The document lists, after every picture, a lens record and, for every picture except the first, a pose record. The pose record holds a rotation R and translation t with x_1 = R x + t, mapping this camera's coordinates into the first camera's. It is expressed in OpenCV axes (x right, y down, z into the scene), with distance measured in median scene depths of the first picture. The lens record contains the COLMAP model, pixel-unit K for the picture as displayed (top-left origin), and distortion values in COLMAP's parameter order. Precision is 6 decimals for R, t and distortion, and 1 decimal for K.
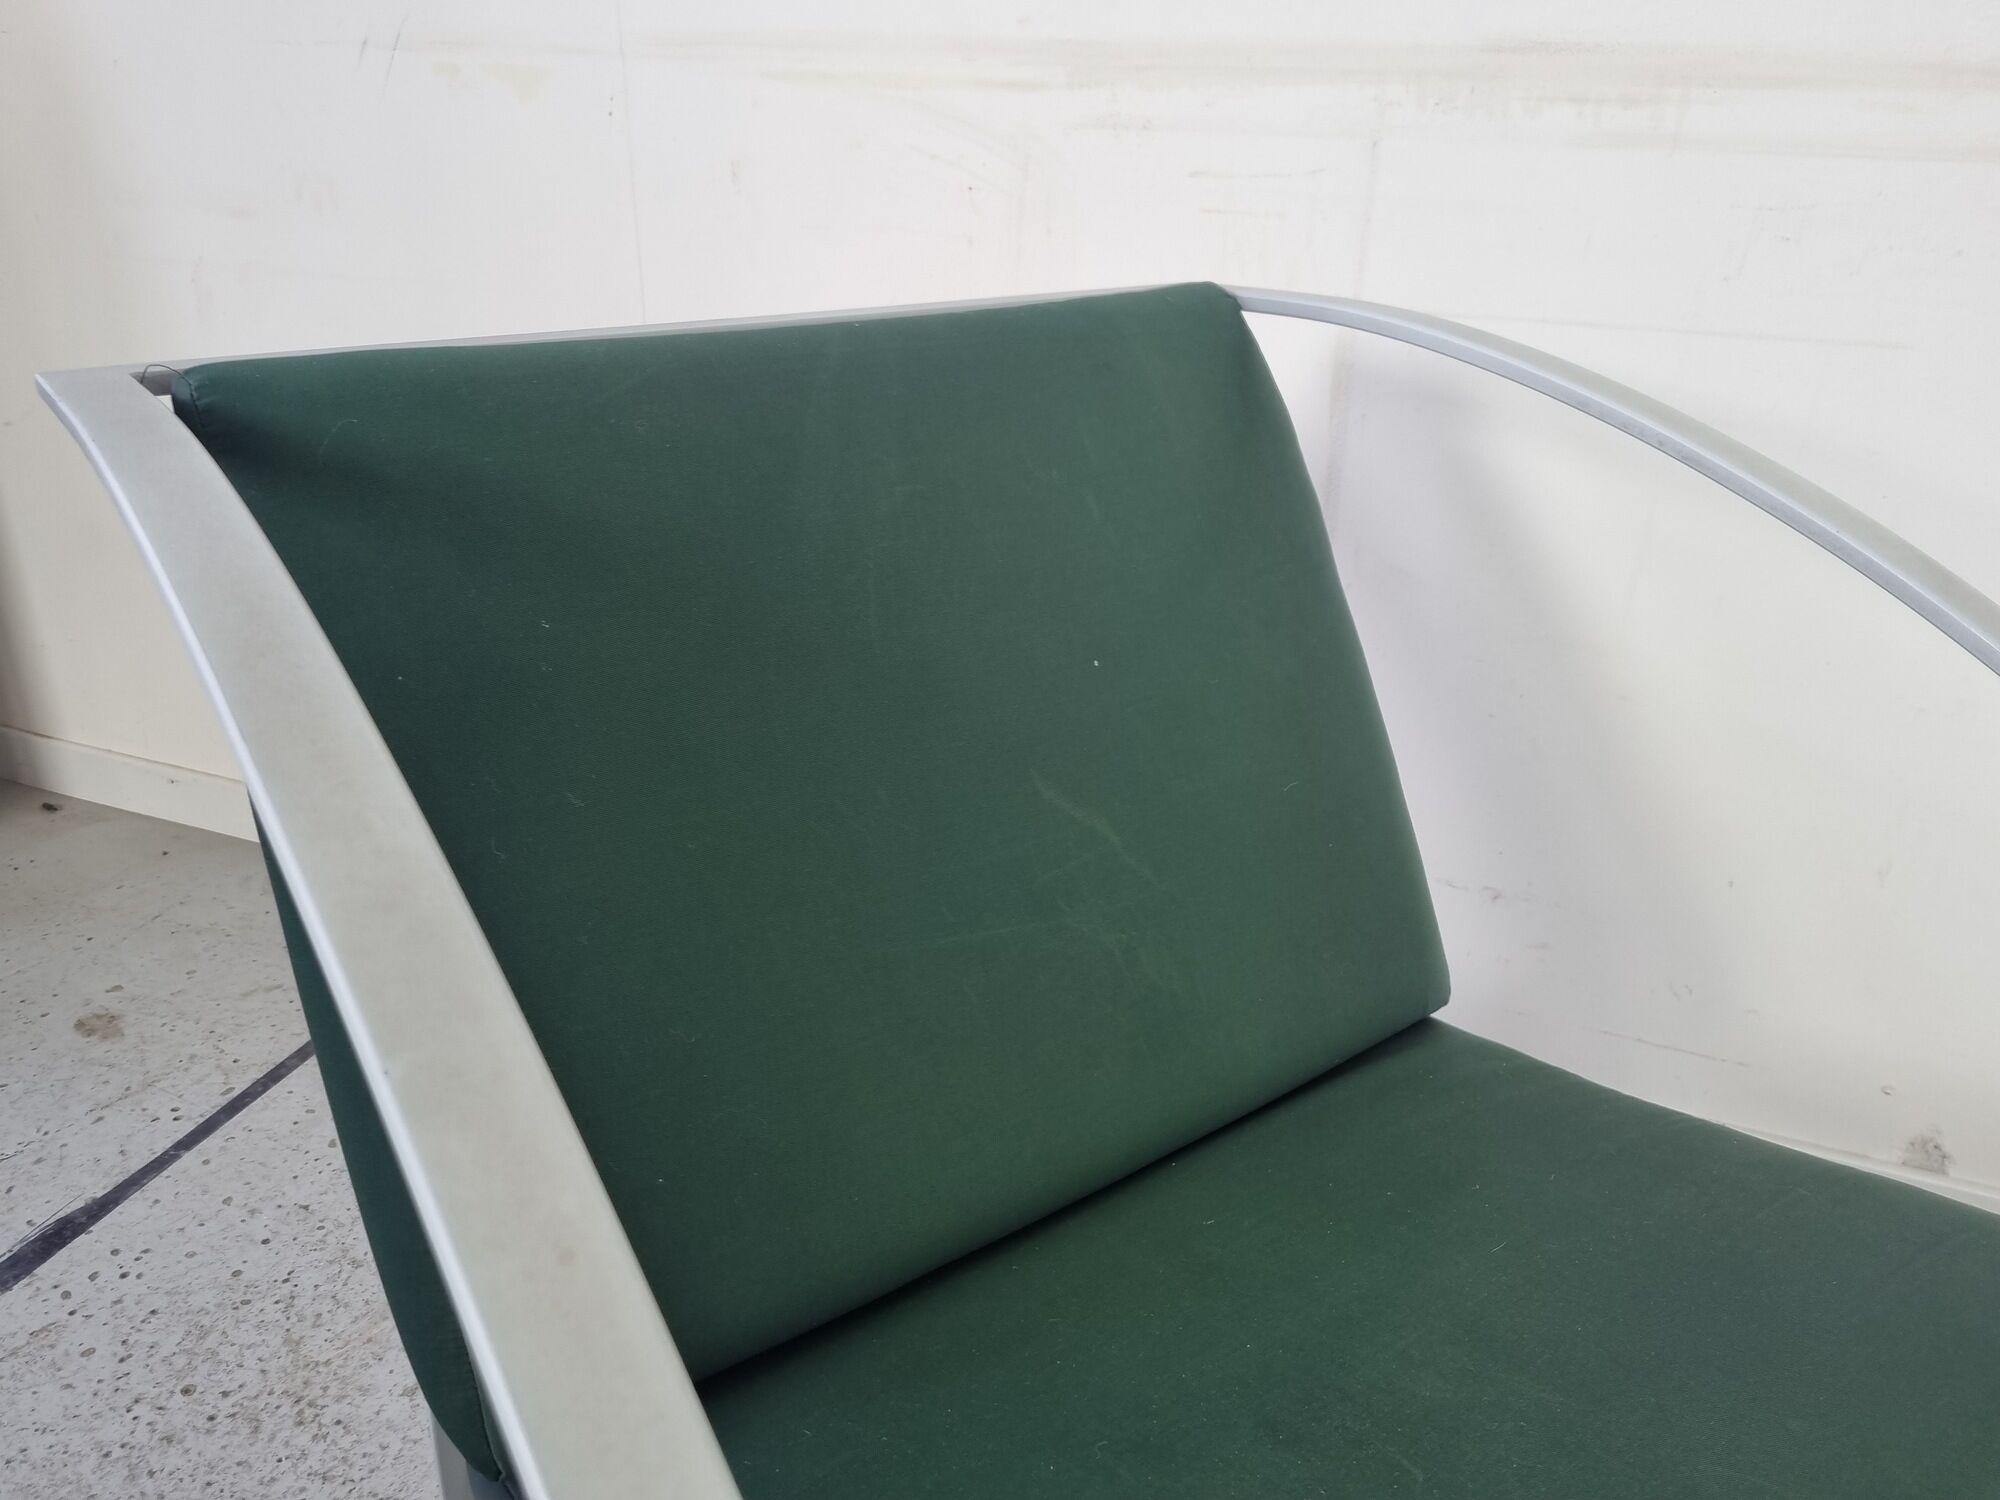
lens RADIAL K [[1509.1, 0, 992.3], [0, 1509.1, 697.1], [0, 0, 1]] dist [0.064244, -0.059417]
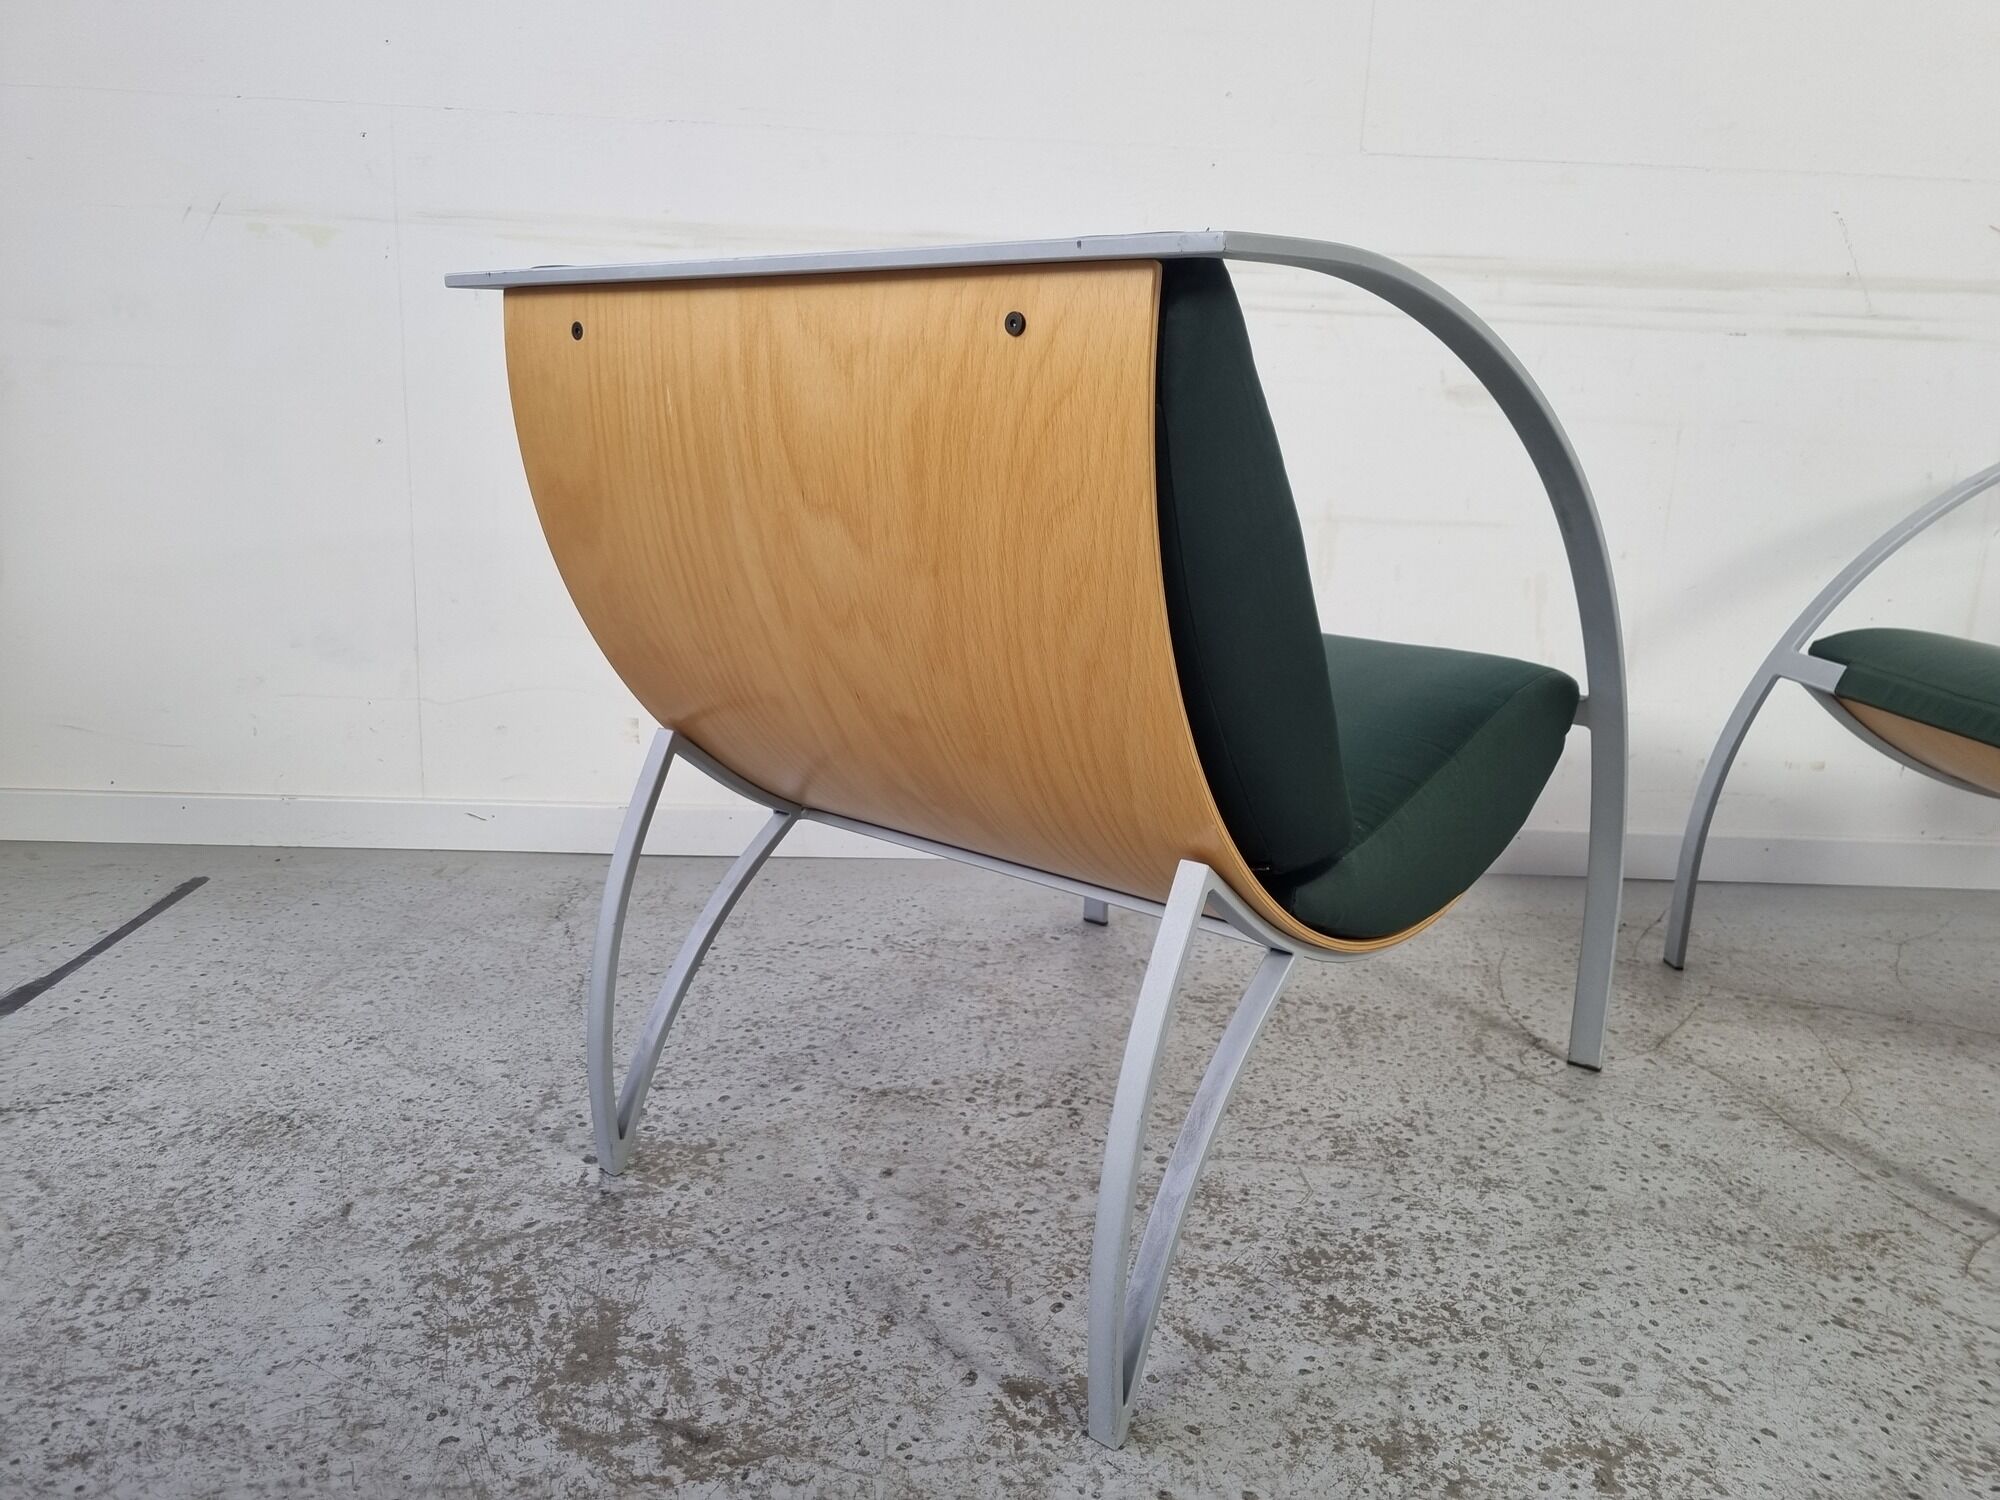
lens RADIAL K [[1509.1, 0, 988.0], [0, 1509.1, 726.1], [0, 0, 1]] dist [0.064244, -0.059417]
pose [[0.915873, -0.064134, 0.396312, -0.407350], [0.137221, 0.977713, -0.158896, 0.520465], [-0.377289, 0.199911, 0.904262, -0.690139]]
